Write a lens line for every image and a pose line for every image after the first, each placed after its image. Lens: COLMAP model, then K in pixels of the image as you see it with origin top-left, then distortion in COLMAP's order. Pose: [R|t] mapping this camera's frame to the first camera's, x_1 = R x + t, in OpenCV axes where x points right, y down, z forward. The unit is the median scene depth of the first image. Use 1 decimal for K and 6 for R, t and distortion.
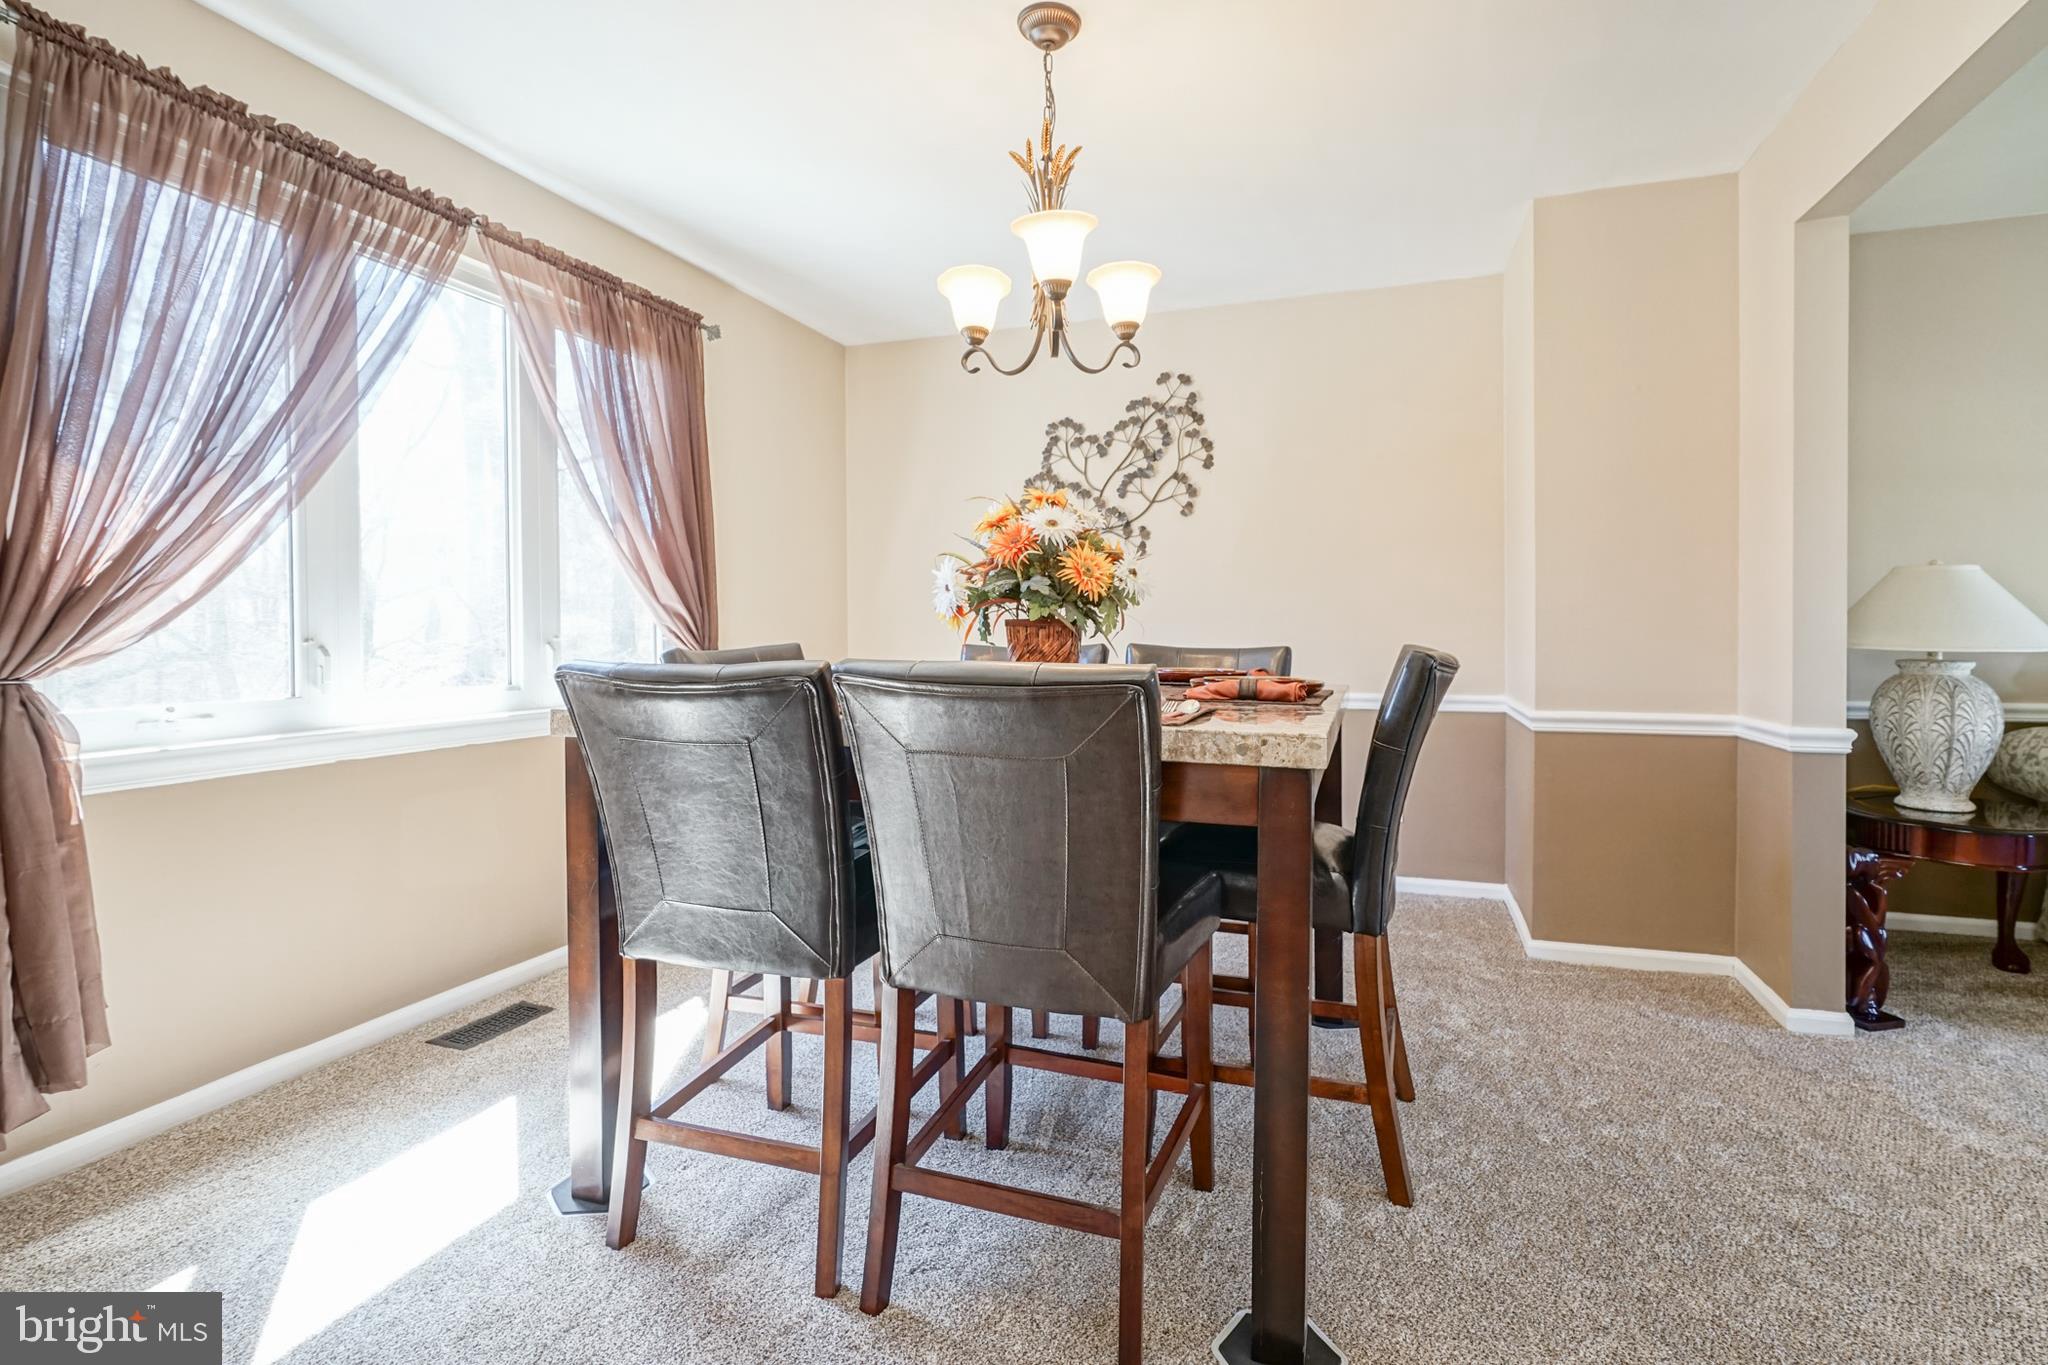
lens RADIAL K [[936.8, 0, 1033.2], [0, 936.8, 641.4], [0, 0, 1]] dist [-0.008261, 0.003102]
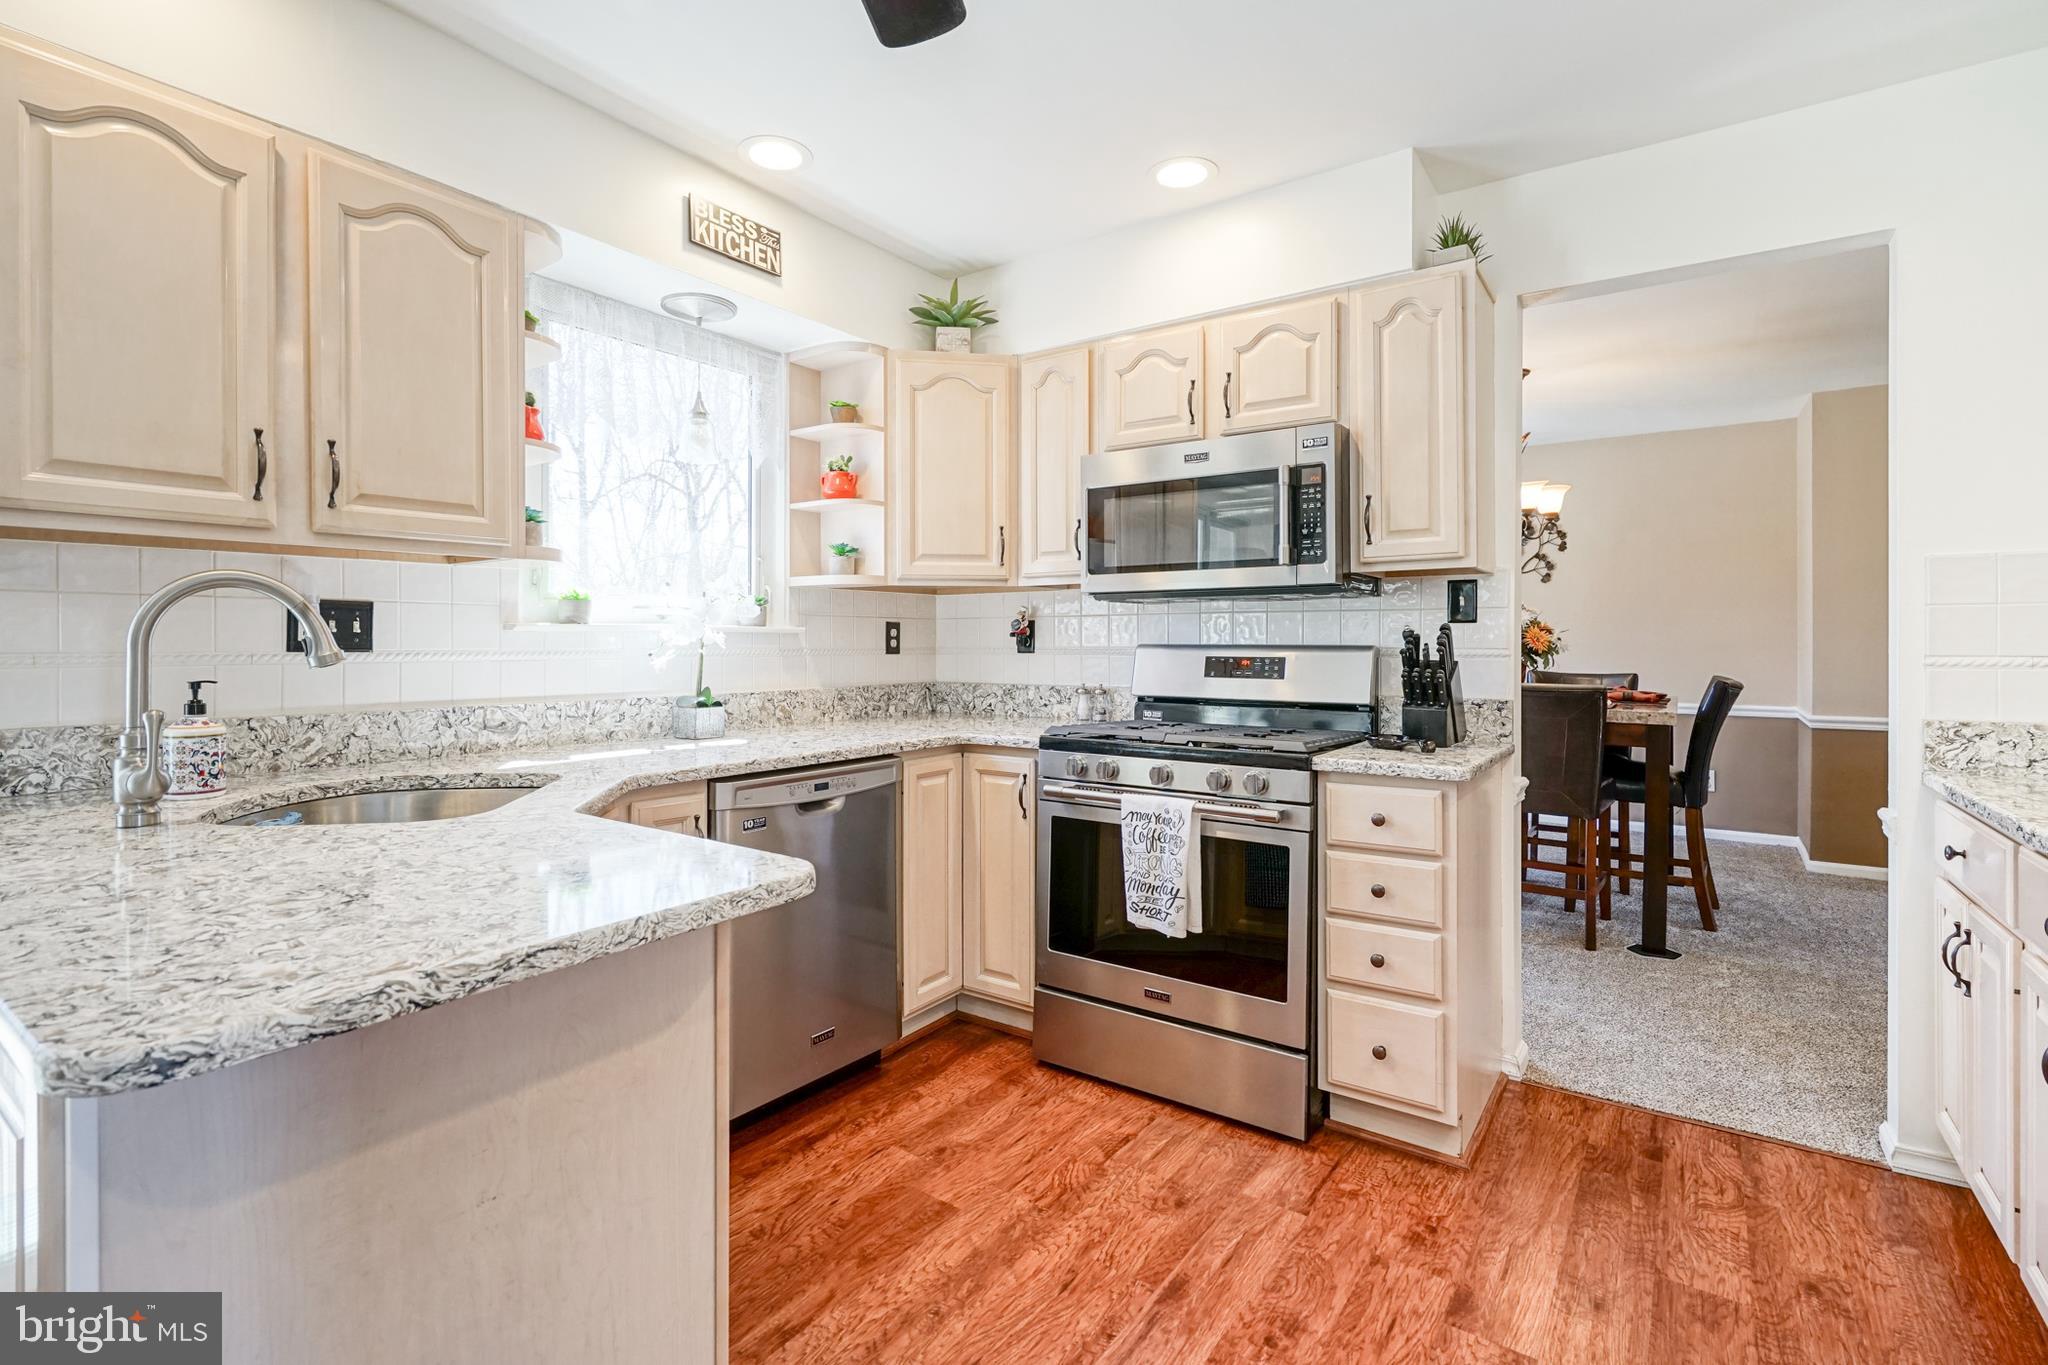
lens RADIAL K [[936.8, 0, 987.2], [0, 936.8, 641.6], [0, 0, 1]] dist [-0.008261, 0.003102]
pose [[0.958148, 0.004696, -0.286236, -0.263526], [-0.006799, 0.999957, -0.006350, -0.023585], [0.286193, 0.008031, 0.958138, -0.686306]]
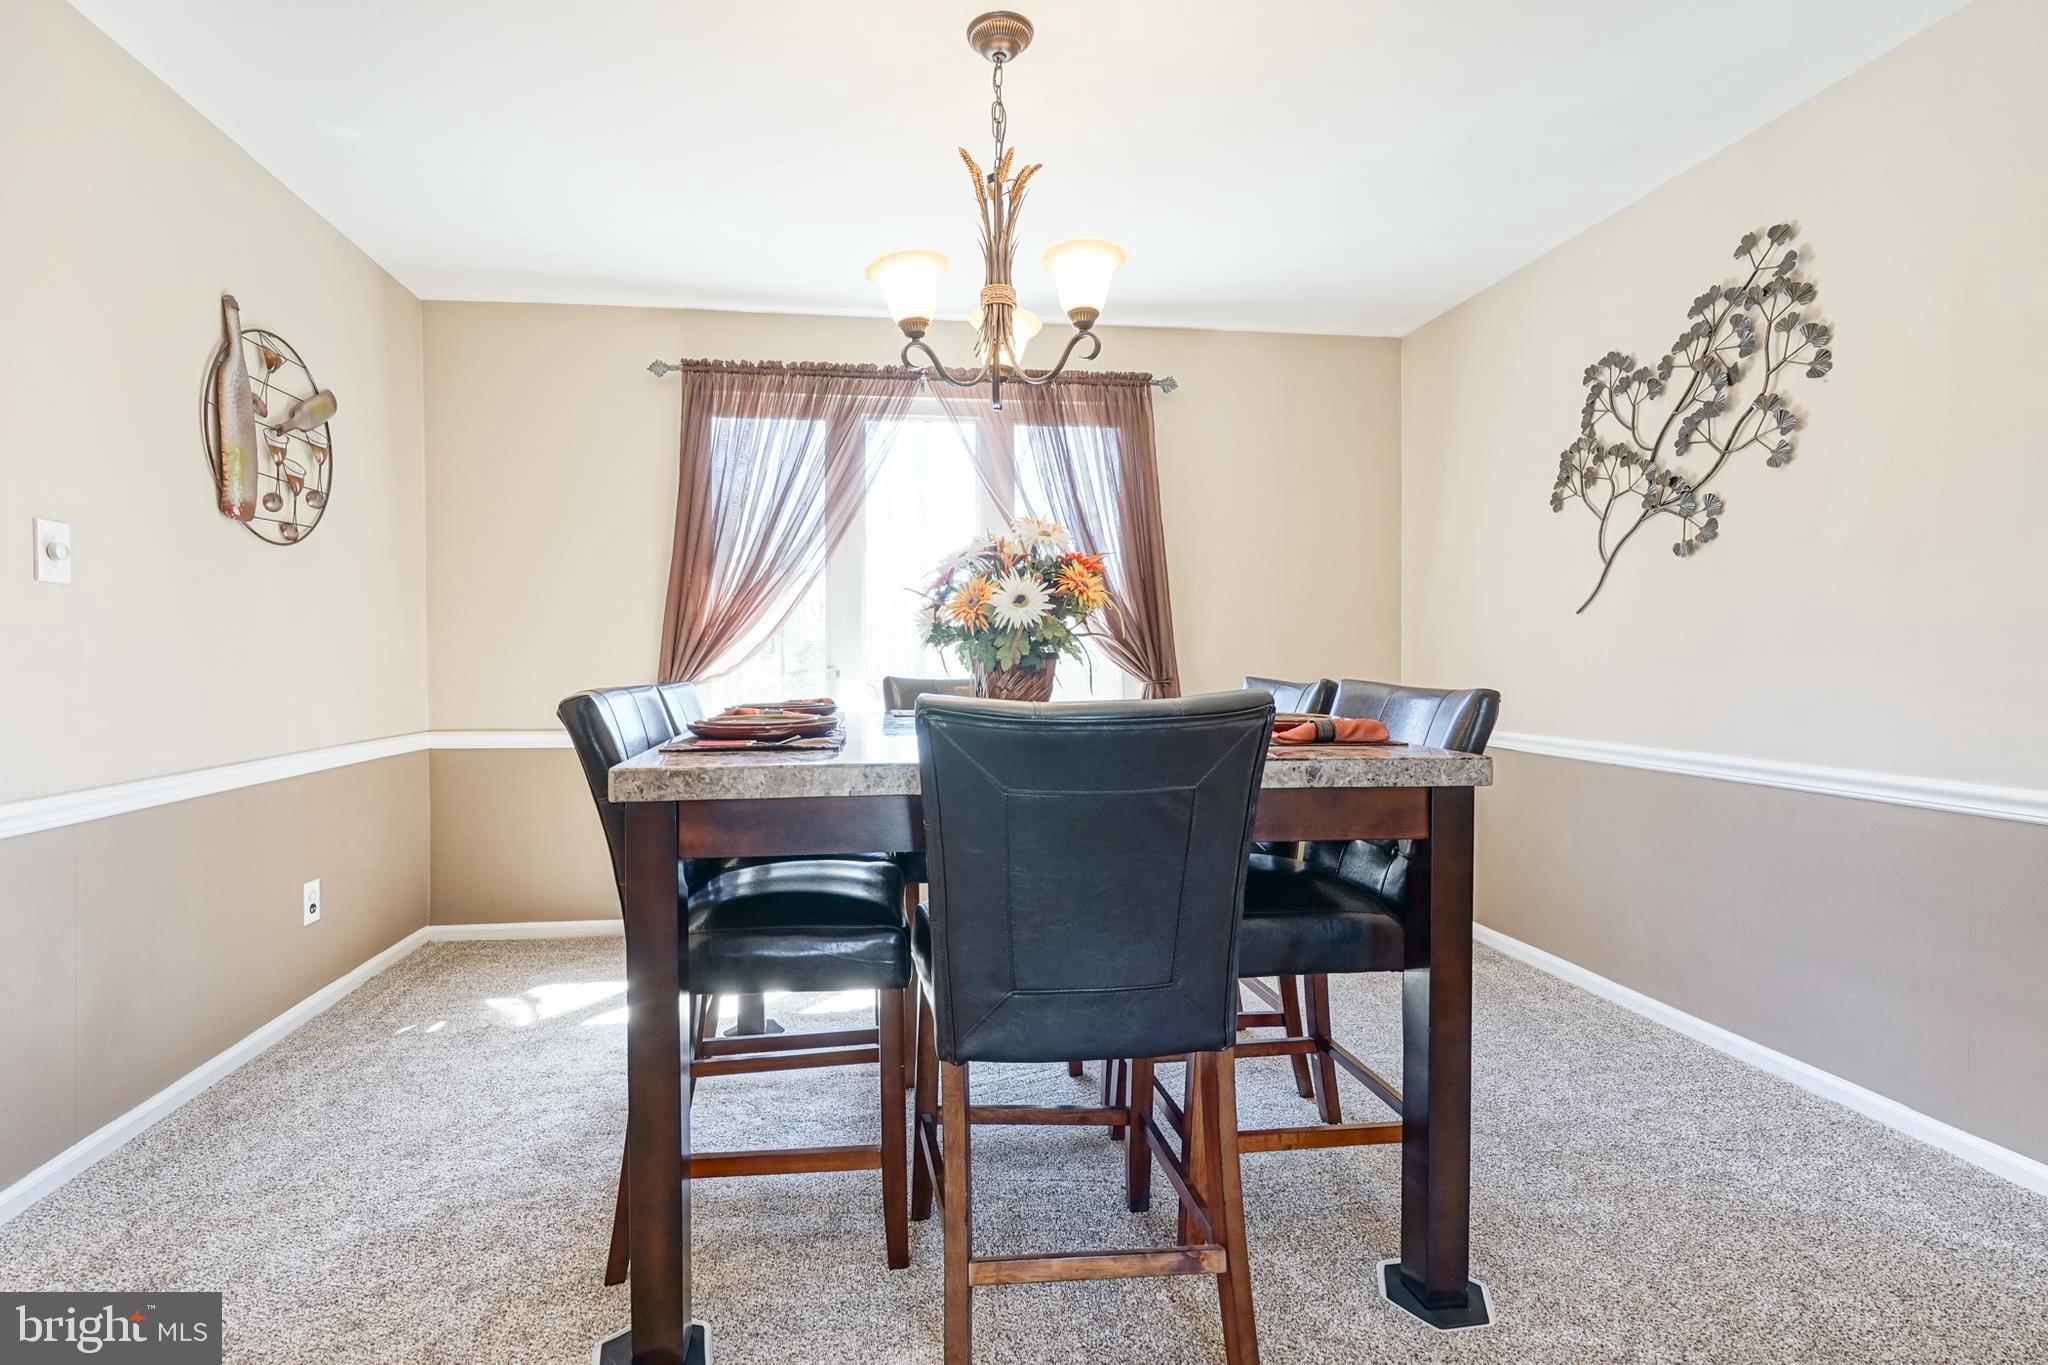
lens RADIAL K [[936.8, 0, 995.6], [0, 936.8, 670.9], [0, 0, 1]] dist [-0.008261, 0.003102]
pose [[0.438960, 0.011060, -0.898438, 0.473294], [-0.011228, 0.999914, 0.006824, -0.004176], [0.898436, 0.007092, 0.439047, 0.302463]]
